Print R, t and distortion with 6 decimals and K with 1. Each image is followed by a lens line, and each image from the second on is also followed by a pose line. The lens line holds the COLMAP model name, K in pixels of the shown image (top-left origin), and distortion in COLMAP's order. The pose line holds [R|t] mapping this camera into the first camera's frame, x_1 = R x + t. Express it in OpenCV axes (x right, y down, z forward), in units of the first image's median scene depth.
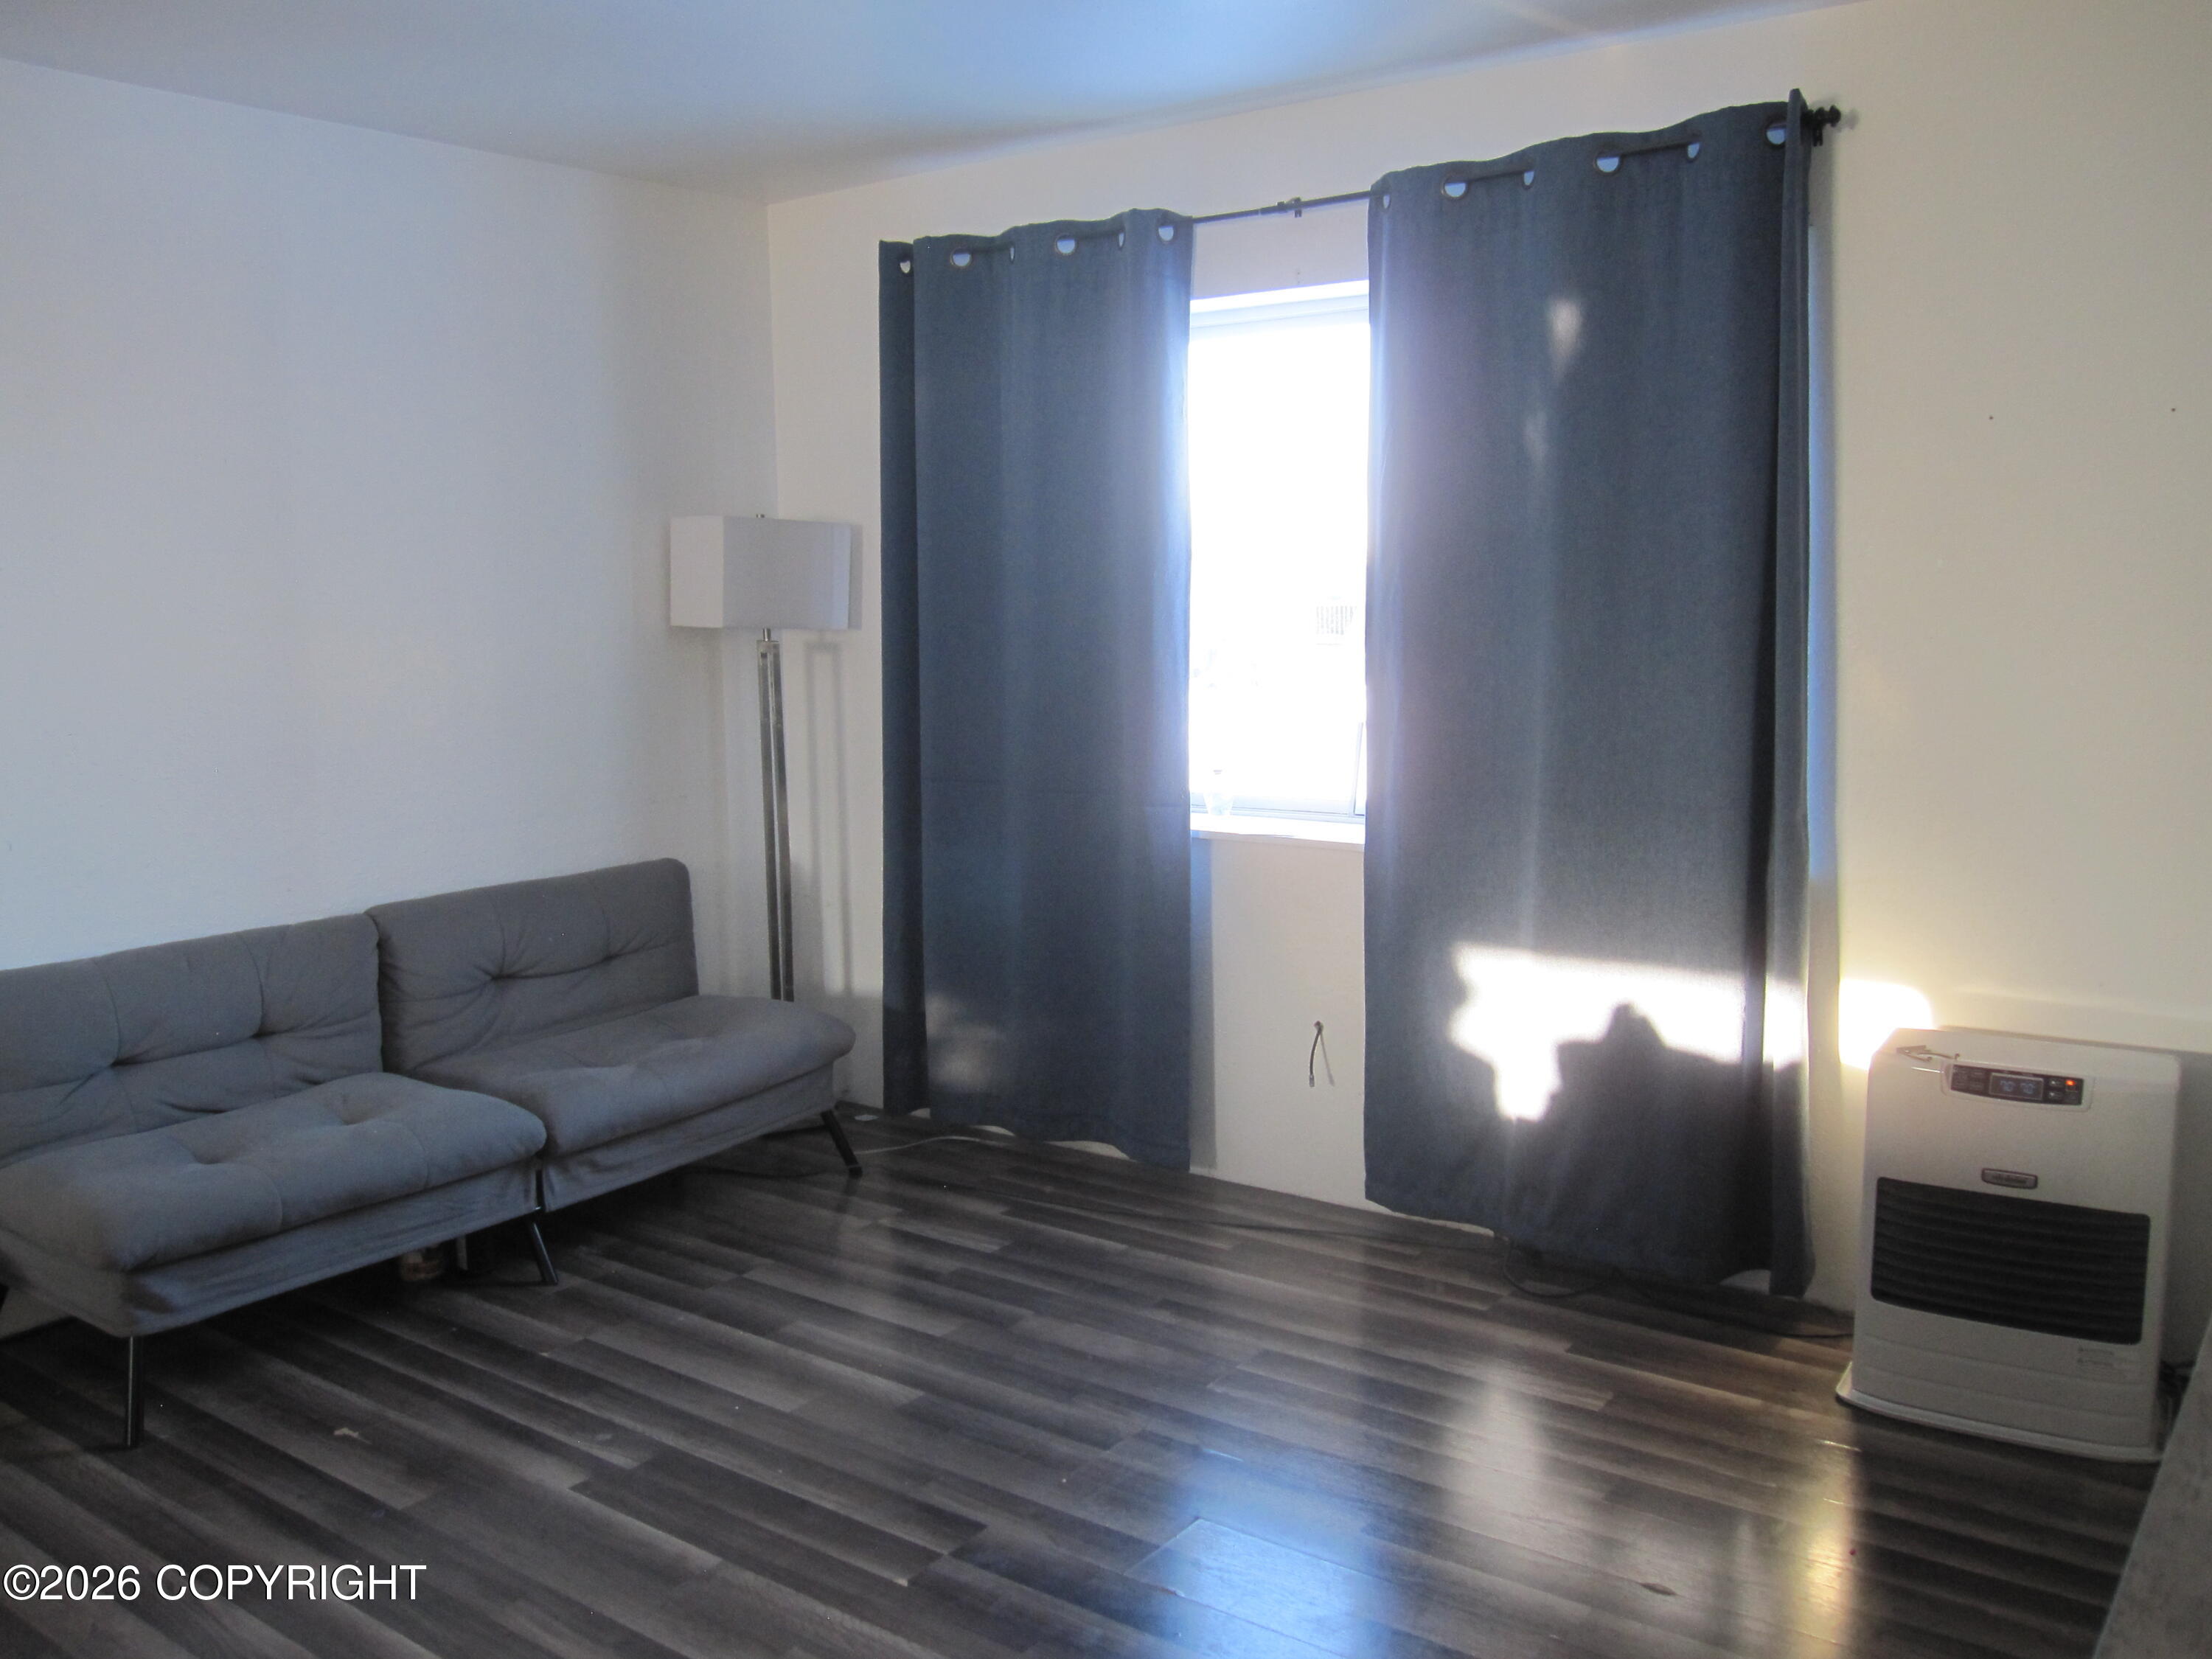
lens RADIAL K [[1981.7, 0, 1099.4], [0, 1981.7, 832.8], [0, 0, 1]] dist [-0.005403, 0.006983]
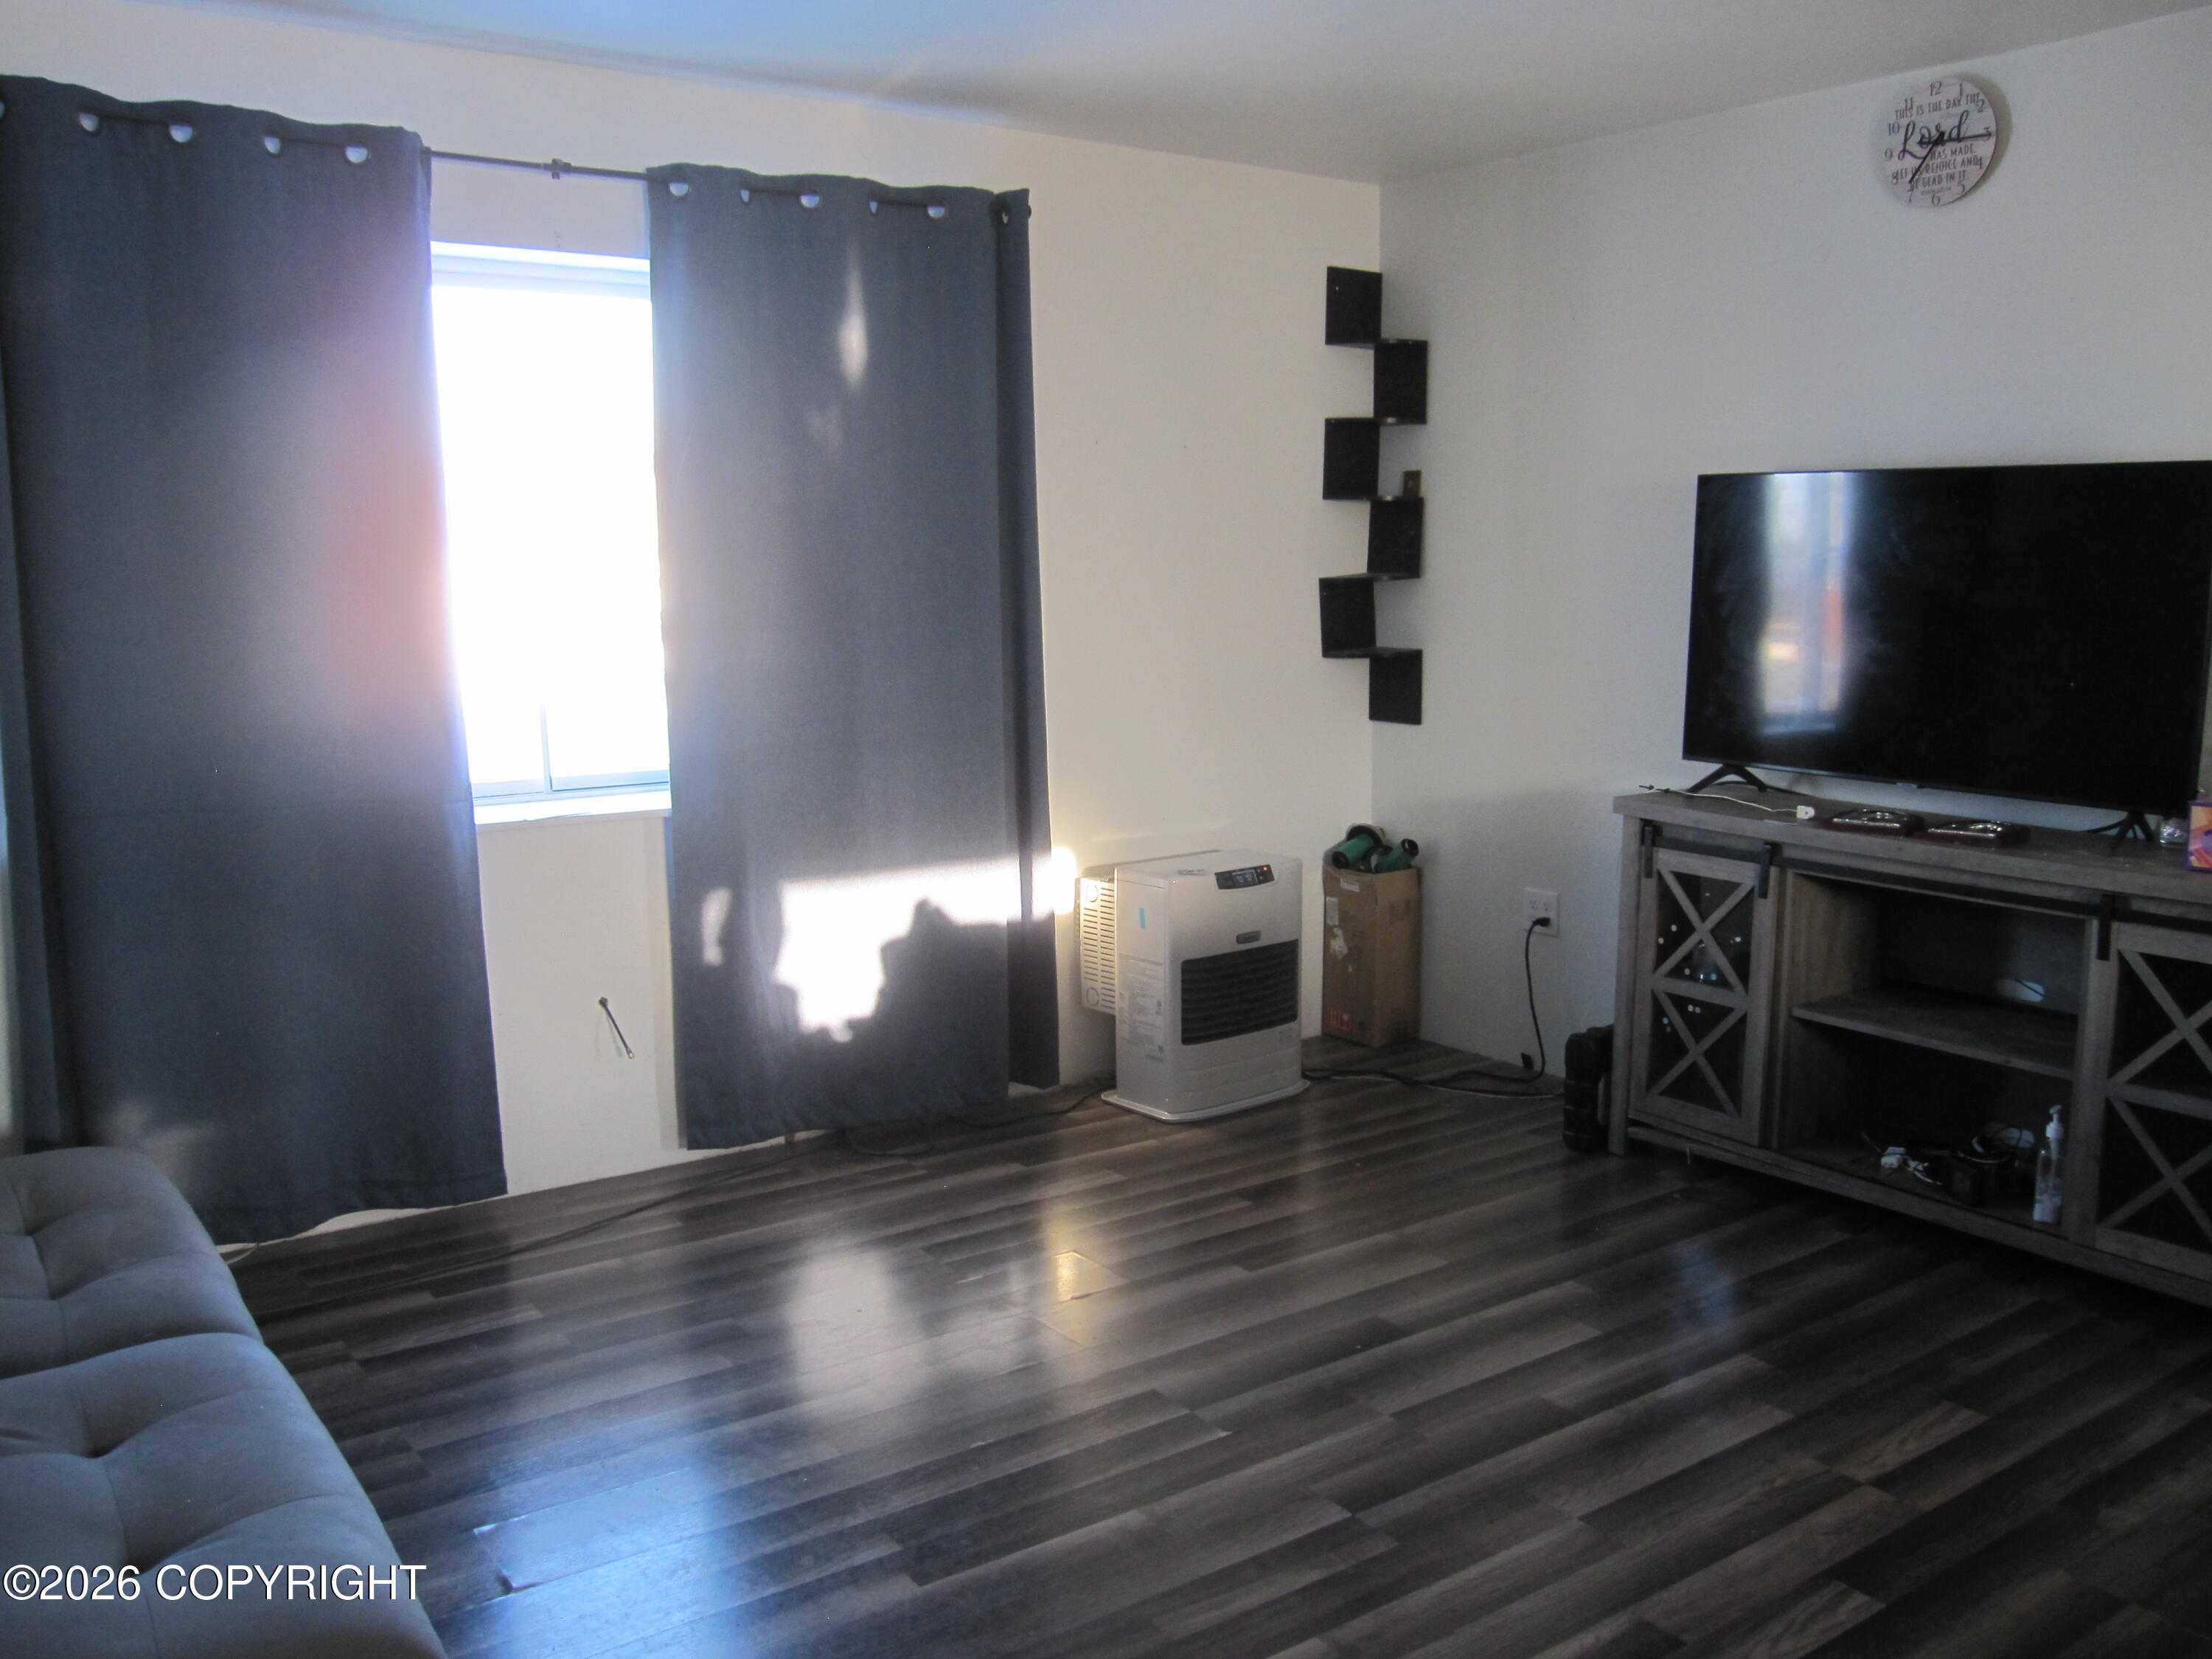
lens RADIAL K [[1981.7, 0, 1099.4], [0, 1981.7, 832.8], [0, 0, 1]] dist [-0.005403, 0.006983]
pose [[0.270585, -0.121467, 0.955002, -0.850141], [0.123711, 0.988171, 0.090634, -0.051205], [-0.954714, 0.093620, 0.282411, 0.532233]]
